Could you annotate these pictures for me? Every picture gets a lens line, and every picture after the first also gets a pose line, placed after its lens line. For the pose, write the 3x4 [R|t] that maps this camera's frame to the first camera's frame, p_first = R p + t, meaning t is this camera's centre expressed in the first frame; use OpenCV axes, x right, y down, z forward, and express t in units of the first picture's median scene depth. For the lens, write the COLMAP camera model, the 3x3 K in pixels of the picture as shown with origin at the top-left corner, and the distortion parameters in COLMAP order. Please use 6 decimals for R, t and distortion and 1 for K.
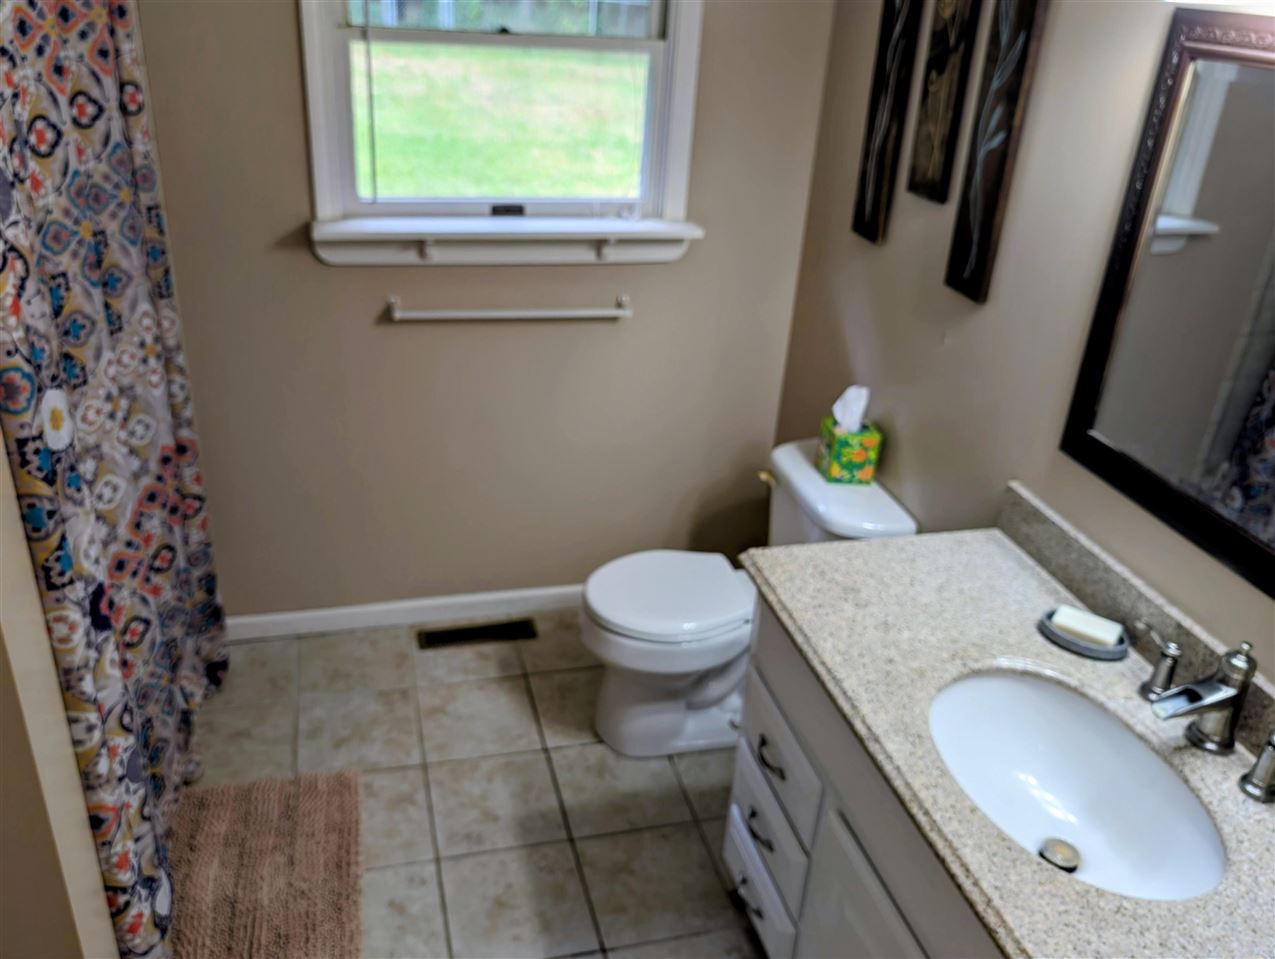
lens RADIAL K [[1067.5, 0, 637.6], [0, 1067.5, 479.3], [0, 0, 1]] dist [-0.026527, 0.027072]
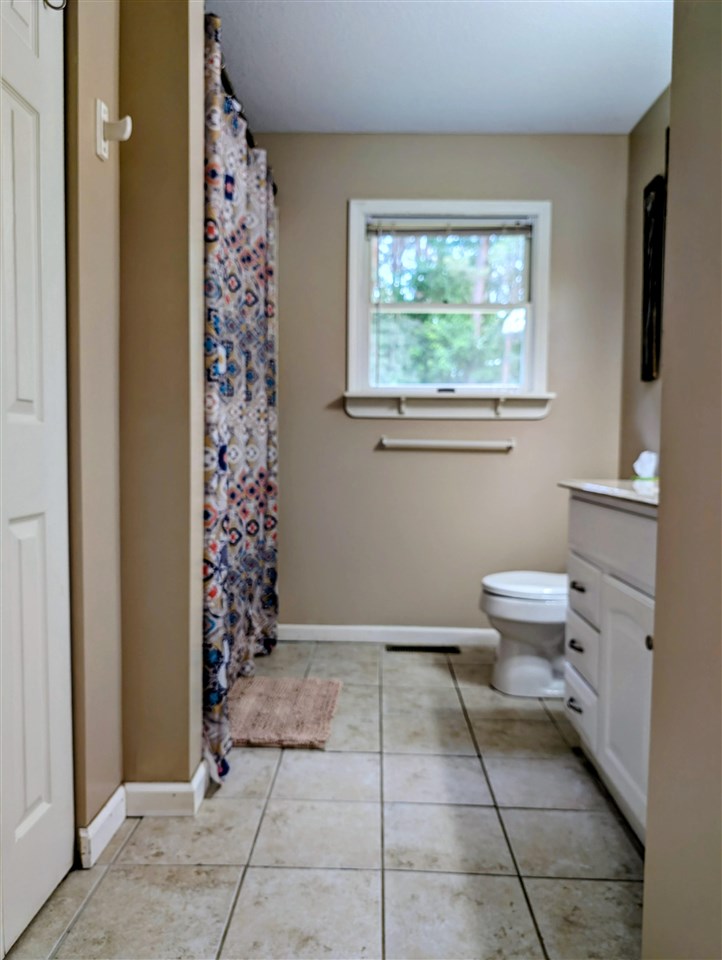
lens RADIAL K [[710.4, 0, 360.8], [0, 710.4, 480.4], [0, 0, 1]] dist [0.040069, -0.001022]
pose [[0.957375, -0.032548, -0.287010, 0.104633], [-0.087132, 0.914803, -0.394390, 0.473930], [0.275394, 0.402586, 0.872973, -0.087947]]
